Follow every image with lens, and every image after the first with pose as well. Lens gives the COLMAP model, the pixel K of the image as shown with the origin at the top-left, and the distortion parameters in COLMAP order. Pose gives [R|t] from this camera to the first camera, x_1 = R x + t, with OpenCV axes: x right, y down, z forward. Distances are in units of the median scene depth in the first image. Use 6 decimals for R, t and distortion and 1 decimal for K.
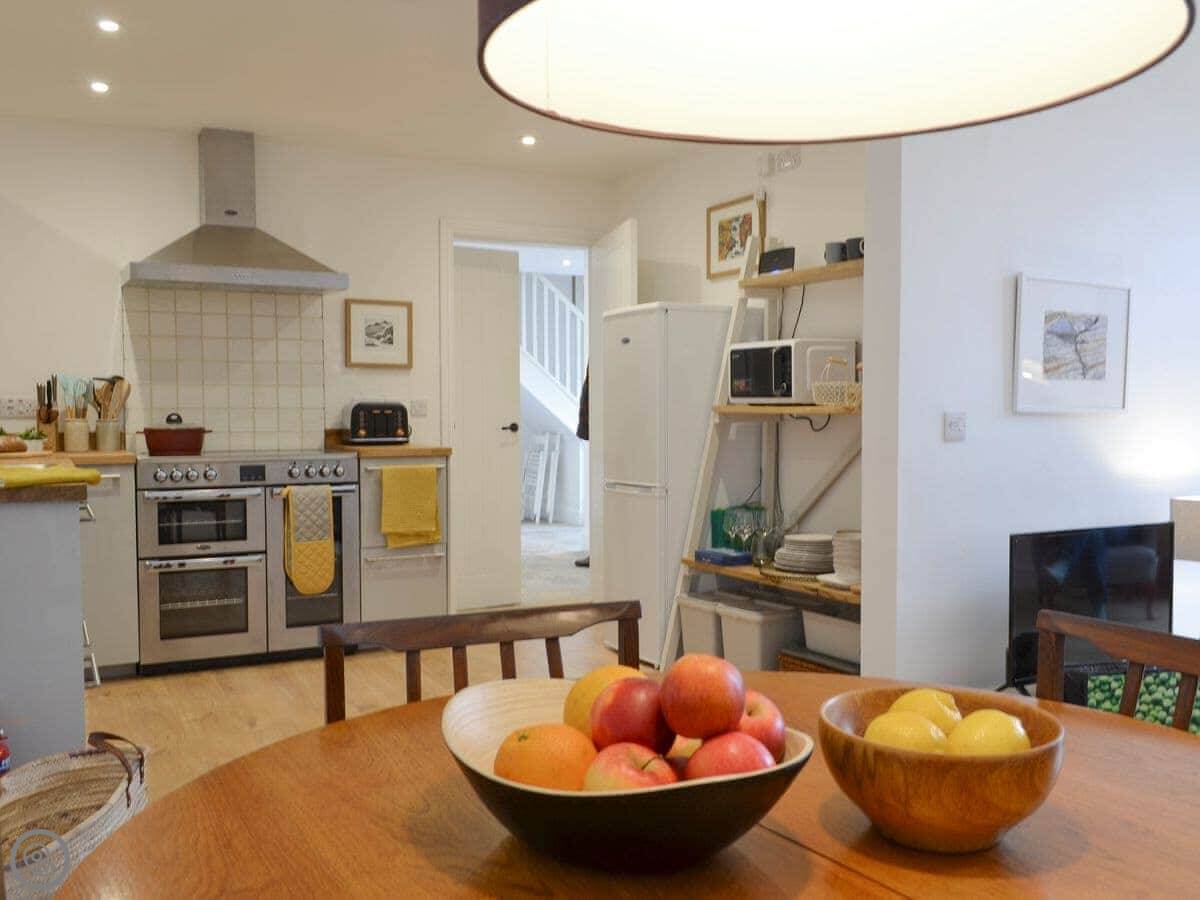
lens RADIAL K [[1002.4, 0, 598.8], [0, 1002.4, 504.4], [0, 0, 1]] dist [-0.010542, 0.001854]
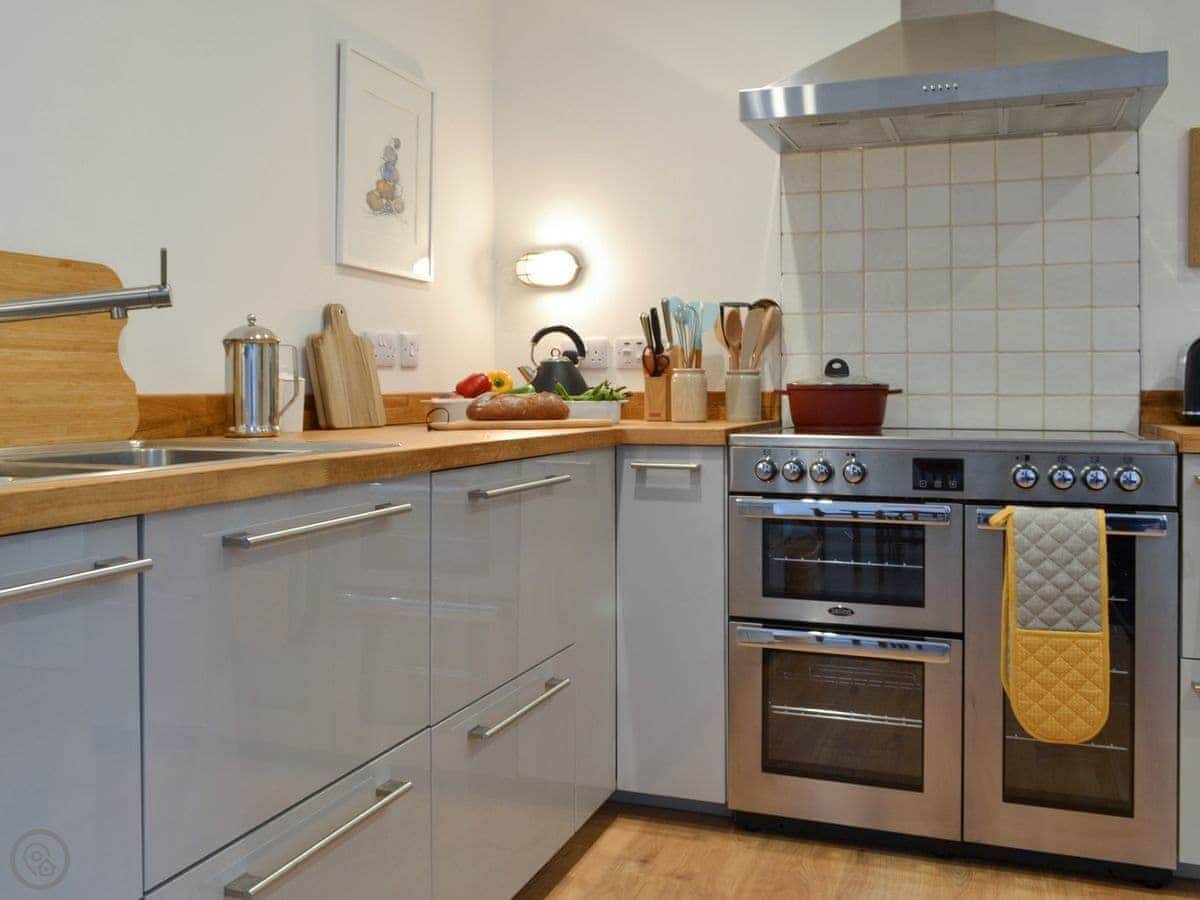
lens RADIAL K [[1088.2, 0, 602.0], [0, 1088.2, 385.3], [0, 0, 1]] dist [-0.010704, -0.004199]
pose [[0.673977, 0.002701, -0.738748, -0.059386], [-0.069684, 0.995767, -0.059933, -0.030473], [0.735459, 0.091872, 0.671312, 0.502023]]
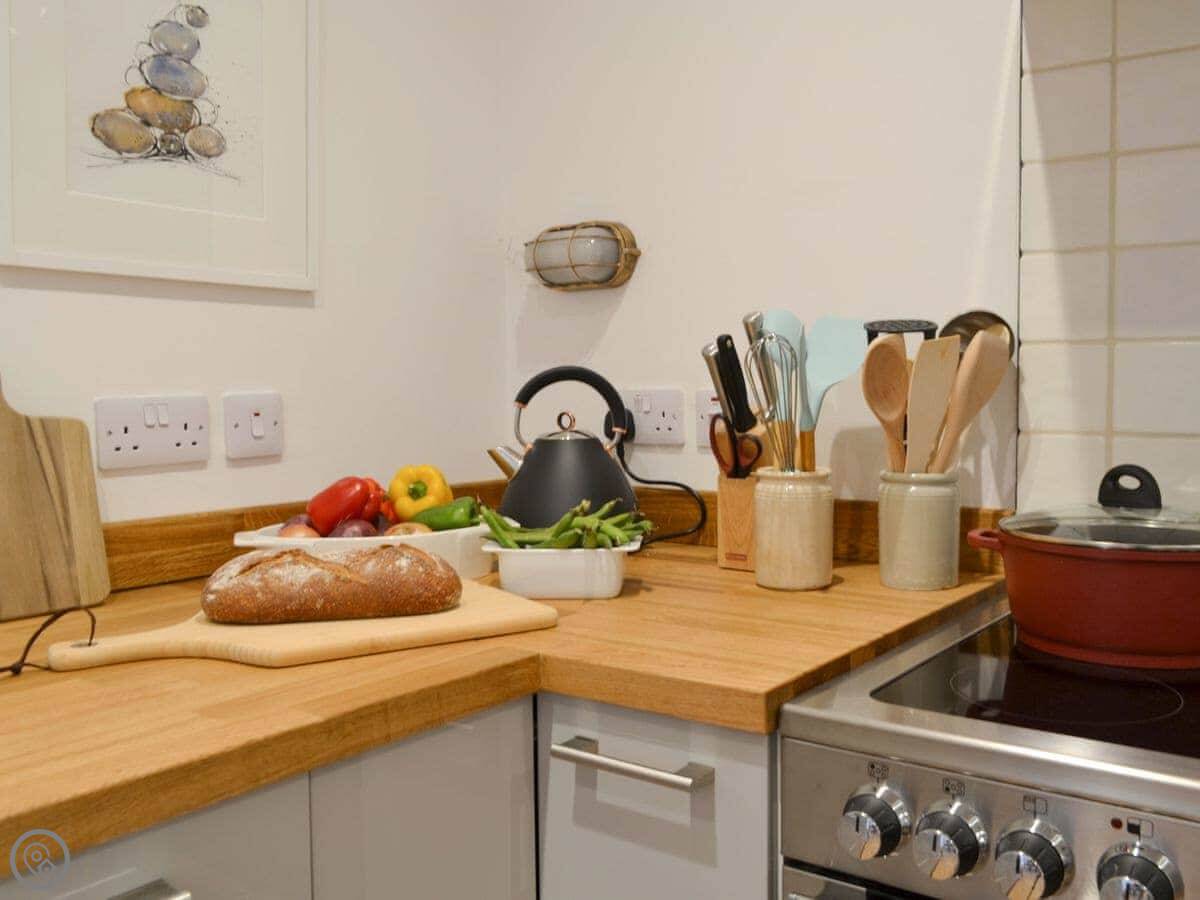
lens RADIAL K [[1111.0, 0, 660.8], [0, 1111.0, 453.4], [0, 0, 1]] dist [-0.015447, -0.011326]
pose [[0.466877, 0.061409, -0.882188, -0.259932], [-0.077265, 0.996604, 0.028483, -0.095100], [0.880941, 0.054864, 0.470036, 0.810206]]
